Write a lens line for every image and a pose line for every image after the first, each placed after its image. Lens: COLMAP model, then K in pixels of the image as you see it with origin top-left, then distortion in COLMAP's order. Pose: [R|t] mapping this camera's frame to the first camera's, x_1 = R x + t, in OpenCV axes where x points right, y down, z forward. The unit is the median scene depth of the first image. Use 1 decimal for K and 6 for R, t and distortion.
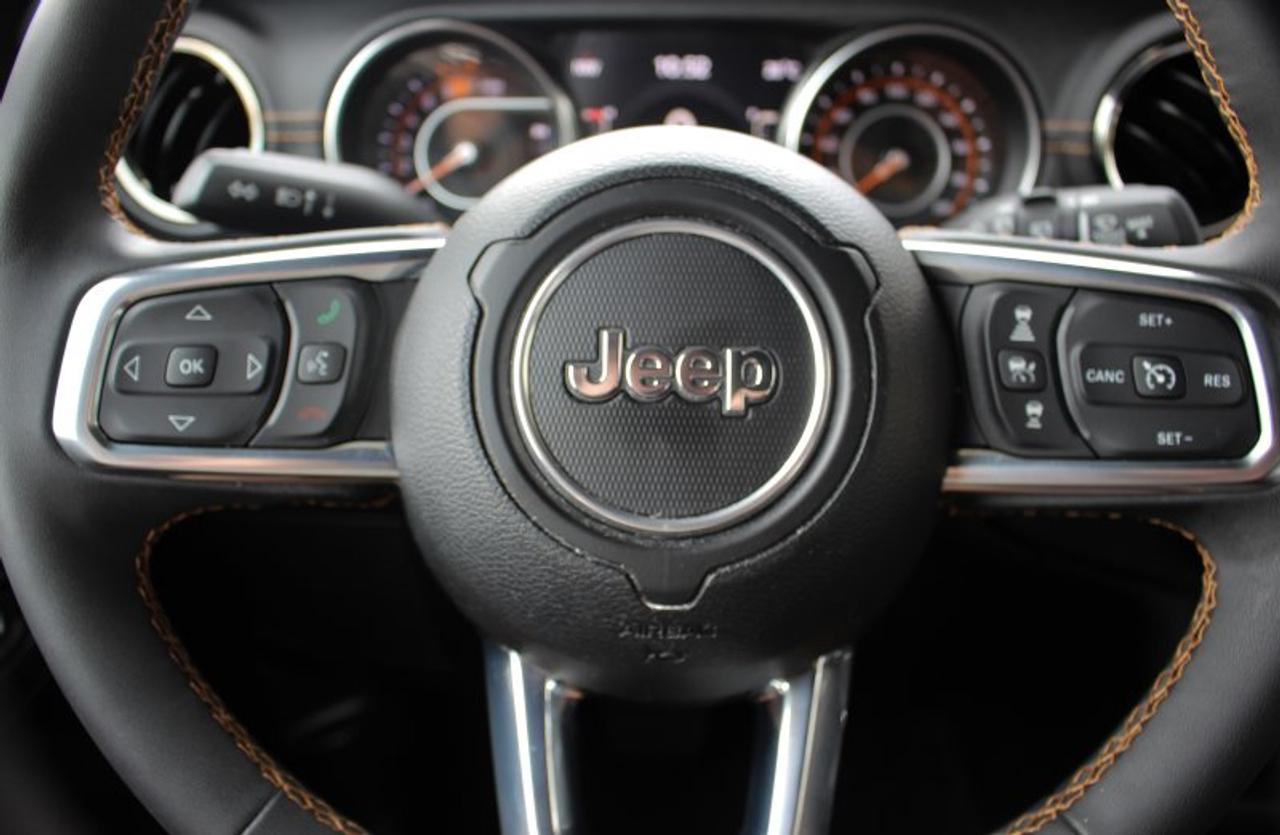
lens RADIAL K [[1061.1, 0, 651.4], [0, 1061.1, 430.4], [0, 0, 1]] dist [-0.147055, 0.095017]
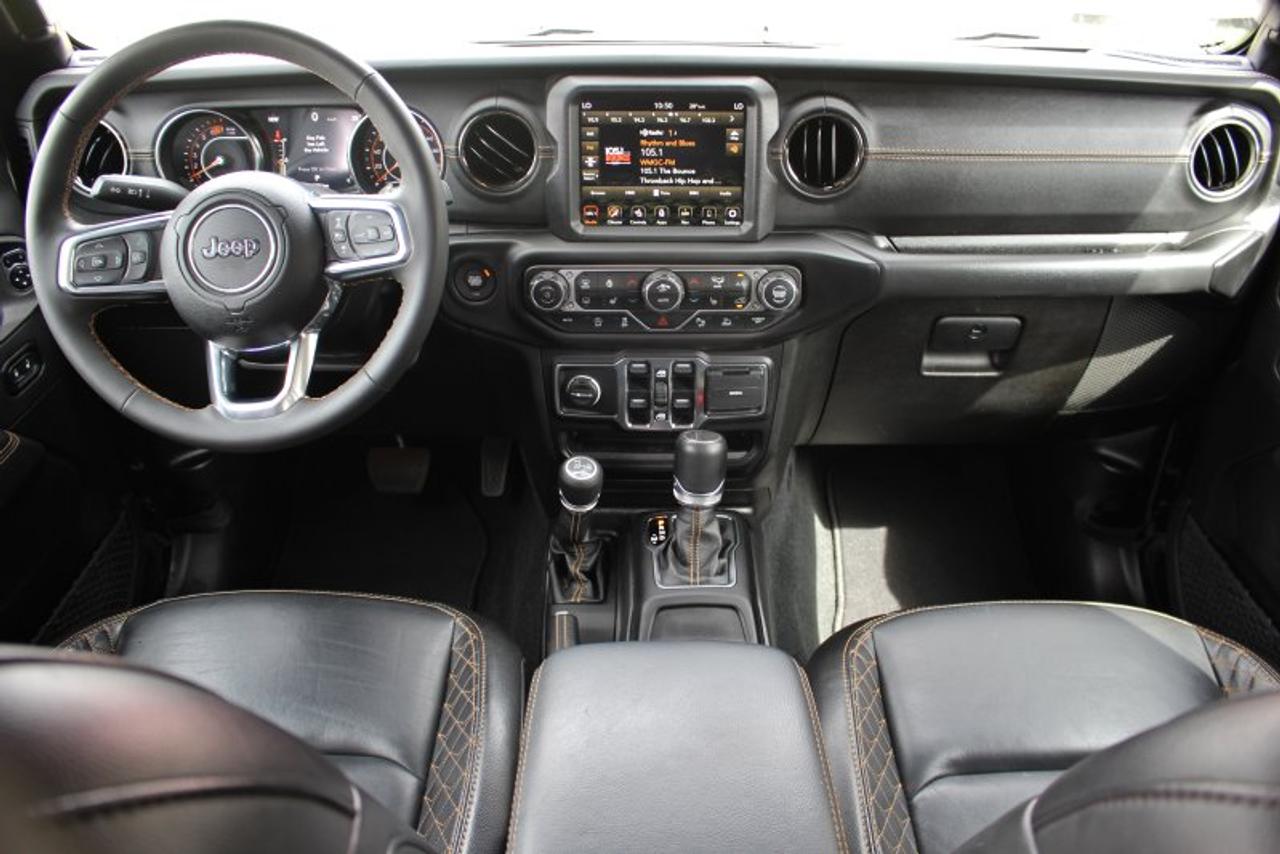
lens RADIAL K [[1041.6, 0, 652.3], [0, 1041.6, 424.6], [0, 0, 1]] dist [-0.150106, 0.104605]
pose [[0.994463, -0.098710, 0.036043, 1.176868], [0.095466, 0.991989, 0.082726, 0.366061], [-0.043920, -0.078827, 0.995920, -2.369453]]
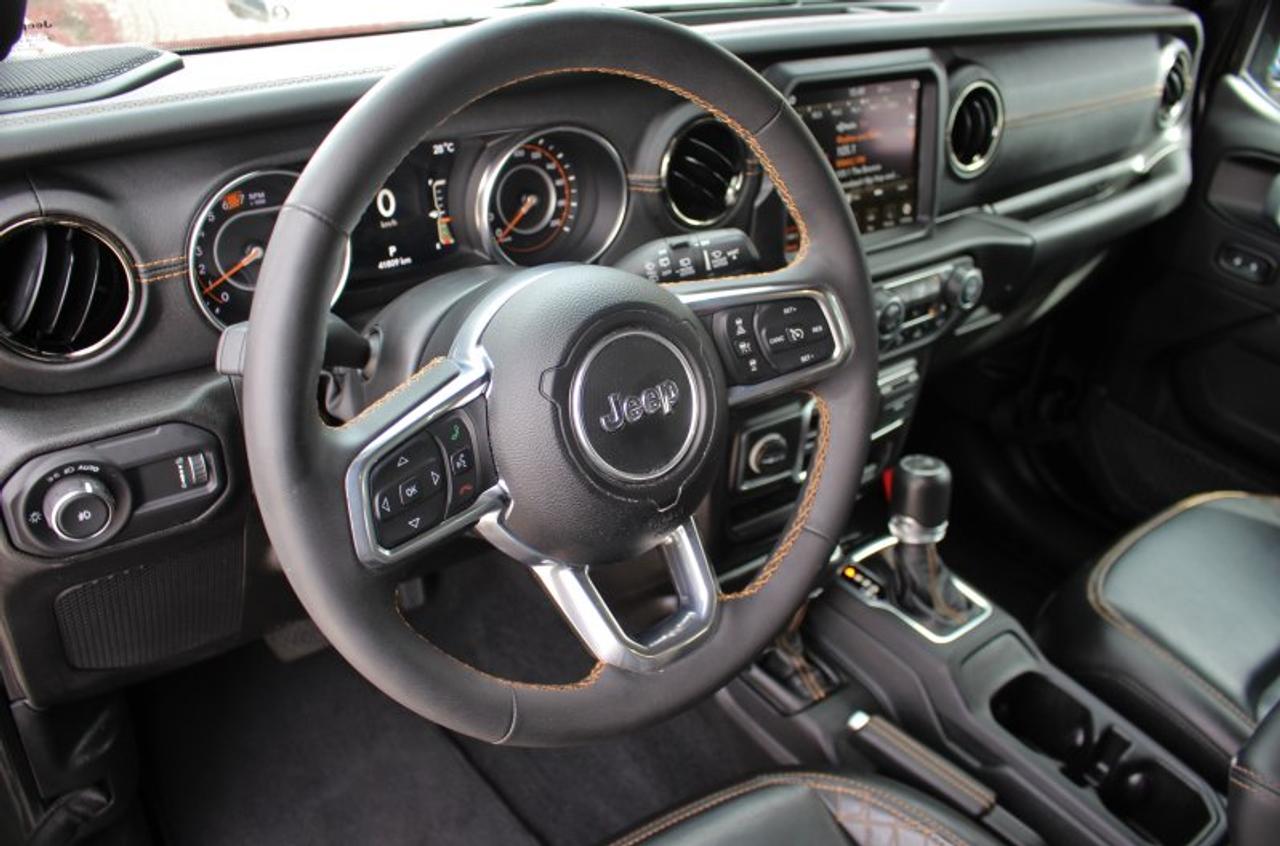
lens RADIAL K [[1050.2, 0, 631.1], [0, 1050.2, 430.3], [0, 0, 1]] dist [-0.146986, 0.093044]
pose [[0.752703, -0.368939, 0.545272, -1.066807], [0.265633, 0.928010, 0.261221, -0.513091], [-0.602393, -0.051780, 0.796519, -0.639071]]
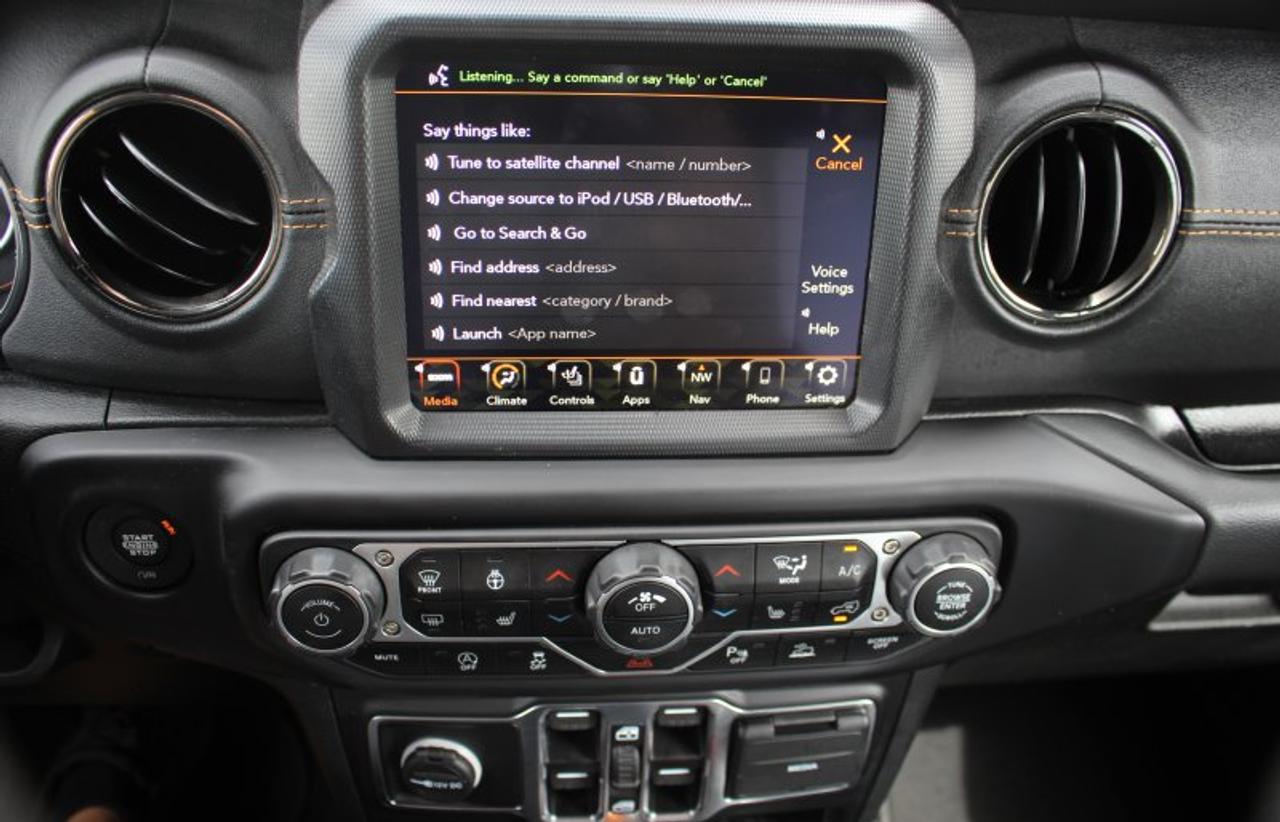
lens RADIAL K [[1069.7, 0, 649.7], [0, 1069.7, 404.2], [0, 0, 1]] dist [-0.146912, 0.096164]
pose [[0.986875, -0.109782, 0.118426, 1.270335], [0.091079, 0.983992, 0.153183, -0.275894], [-0.133347, -0.140386, 0.981076, 0.107248]]
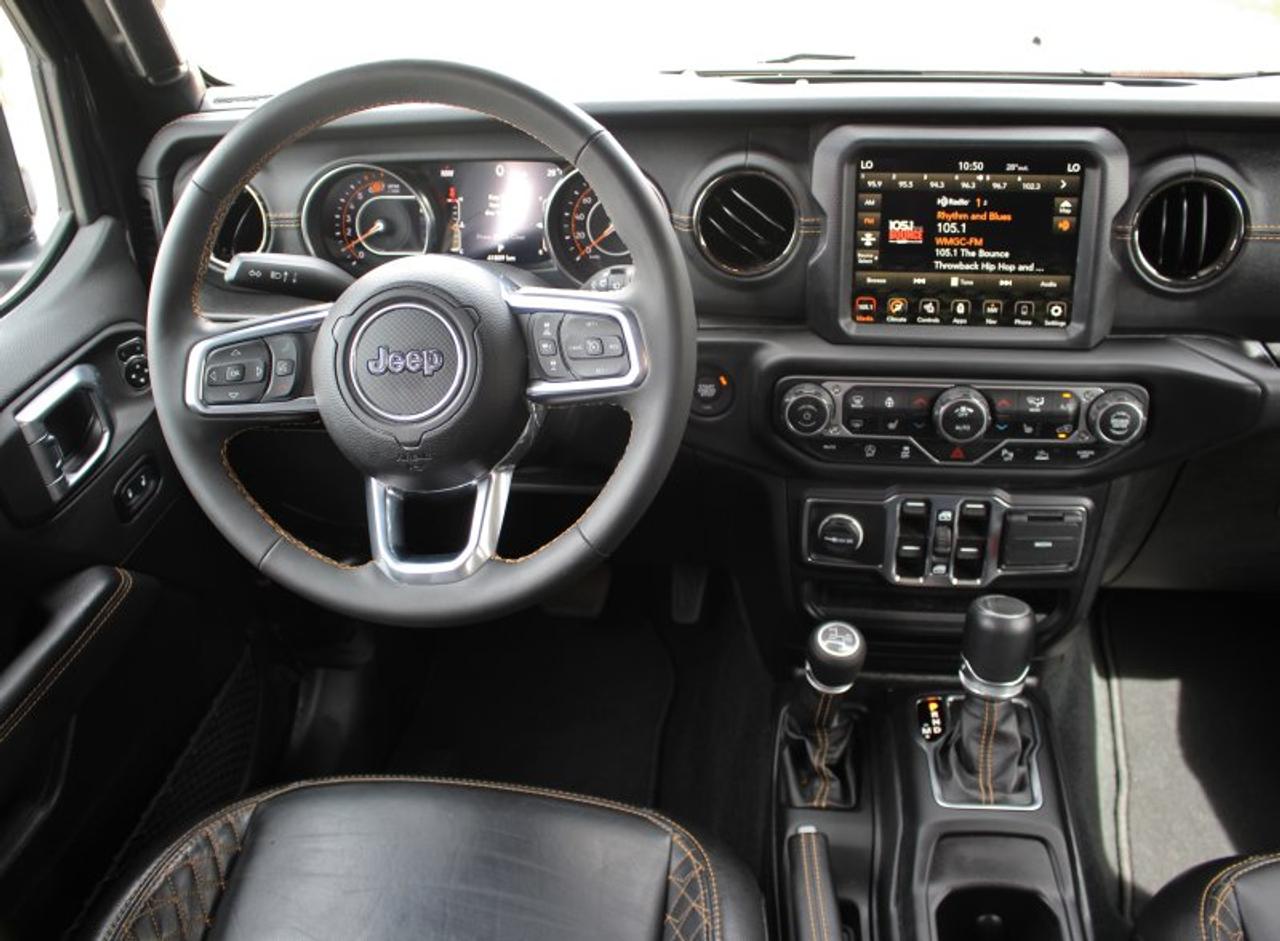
lens RADIAL K [[1165.1, 0, 639.9], [0, 1165.1, 461.0], [0, 0, 1]] dist [-0.117466, 0.000000]
pose [[0.992199, -0.070392, -0.102891, 0.842419], [0.077820, 0.994503, 0.070057, 0.034842], [0.097394, -0.077517, 0.992223, -1.771590]]
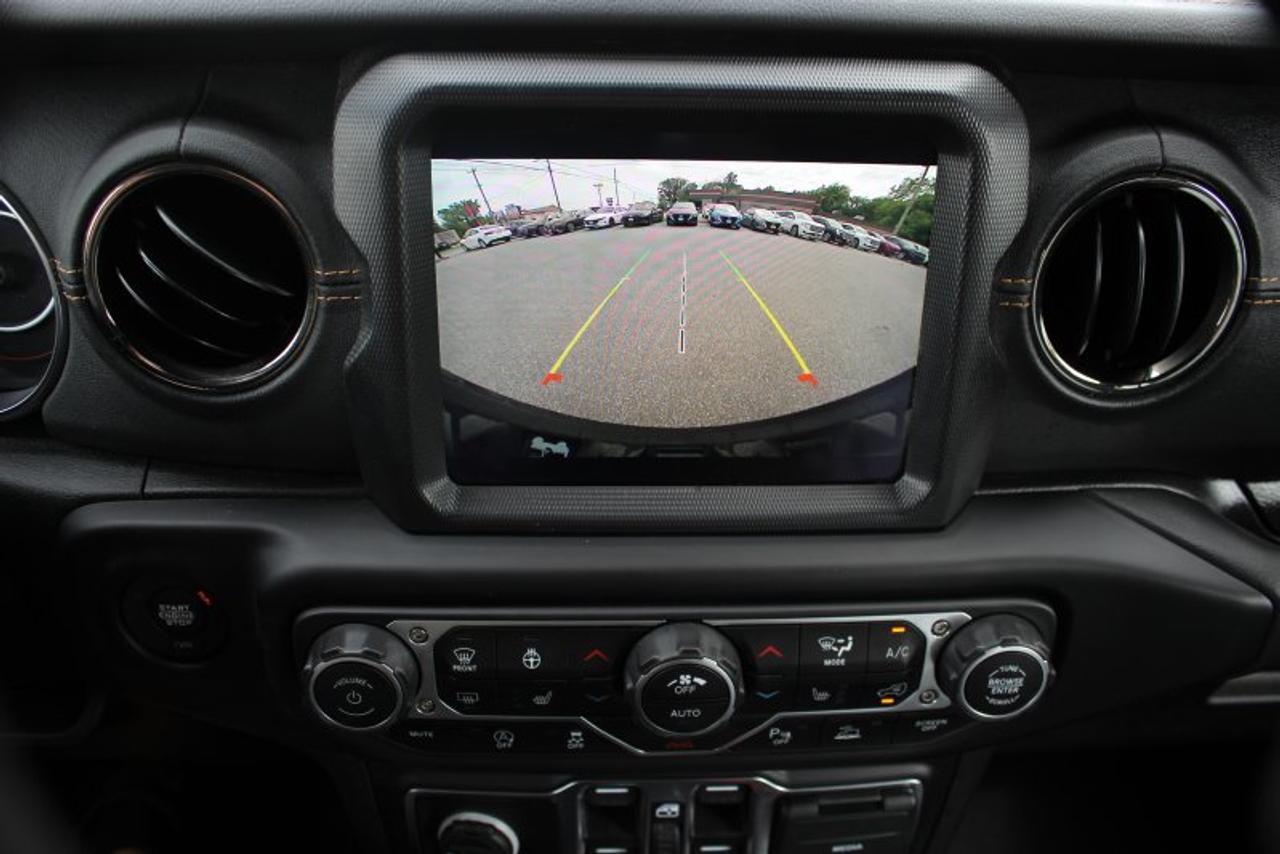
lens RADIAL K [[1041.6, 0, 649.5], [0, 1041.6, 423.5], [0, 0, 1]] dist [-0.150106, 0.104605]
pose [[0.992032, -0.102265, 0.073587, 1.293833], [0.092851, 0.988224, 0.121619, -0.298410], [-0.085157, -0.113818, 0.989845, 0.184798]]
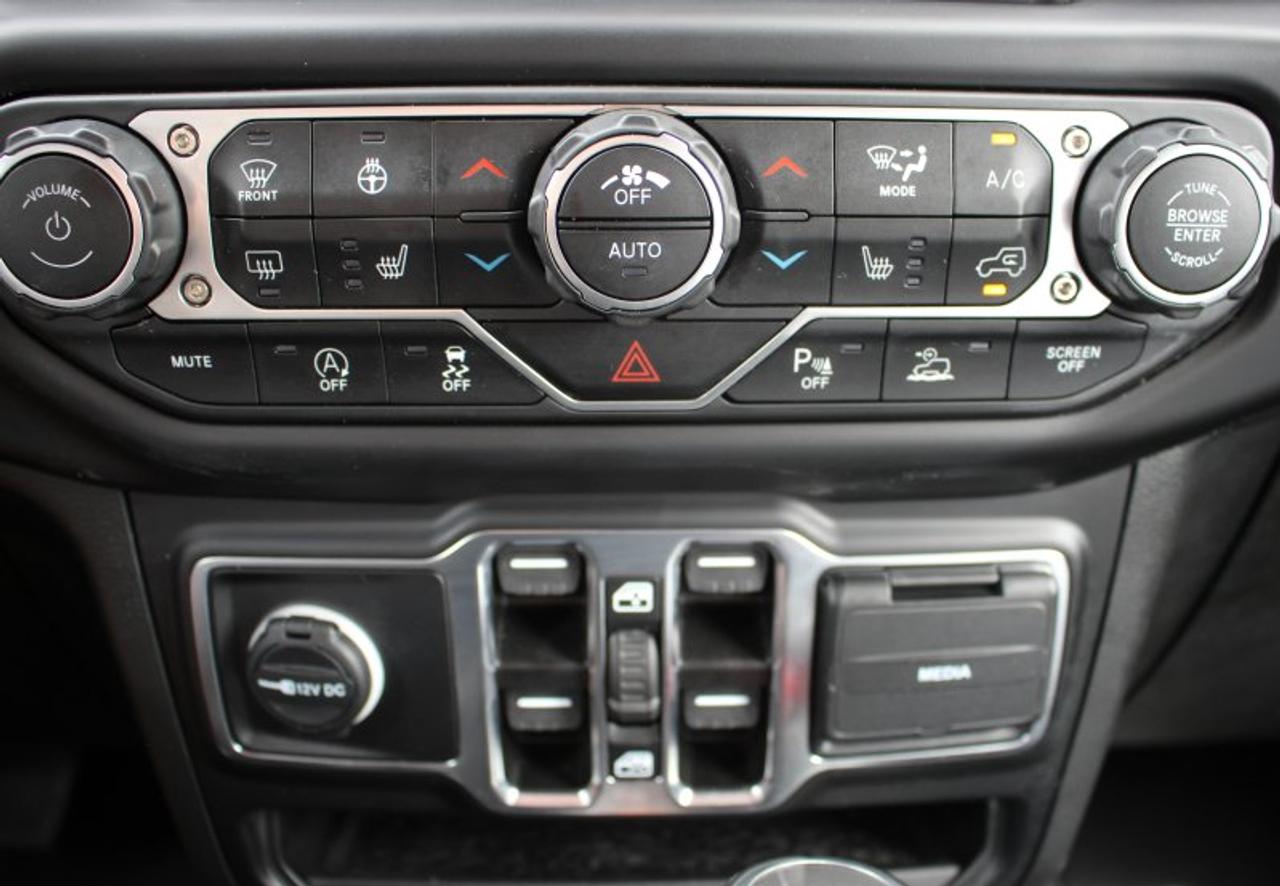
lens RADIAL K [[1300.7, 0, 694.4], [0, 1300.7, 451.1], [0, 0, 1]] dist [-0.115473, 0.000000]
pose [[0.991209, -0.101354, 0.085042, 1.346561], [0.102449, 0.994701, -0.008603, 0.390660], [-0.083719, 0.017240, 0.996340, 0.507920]]
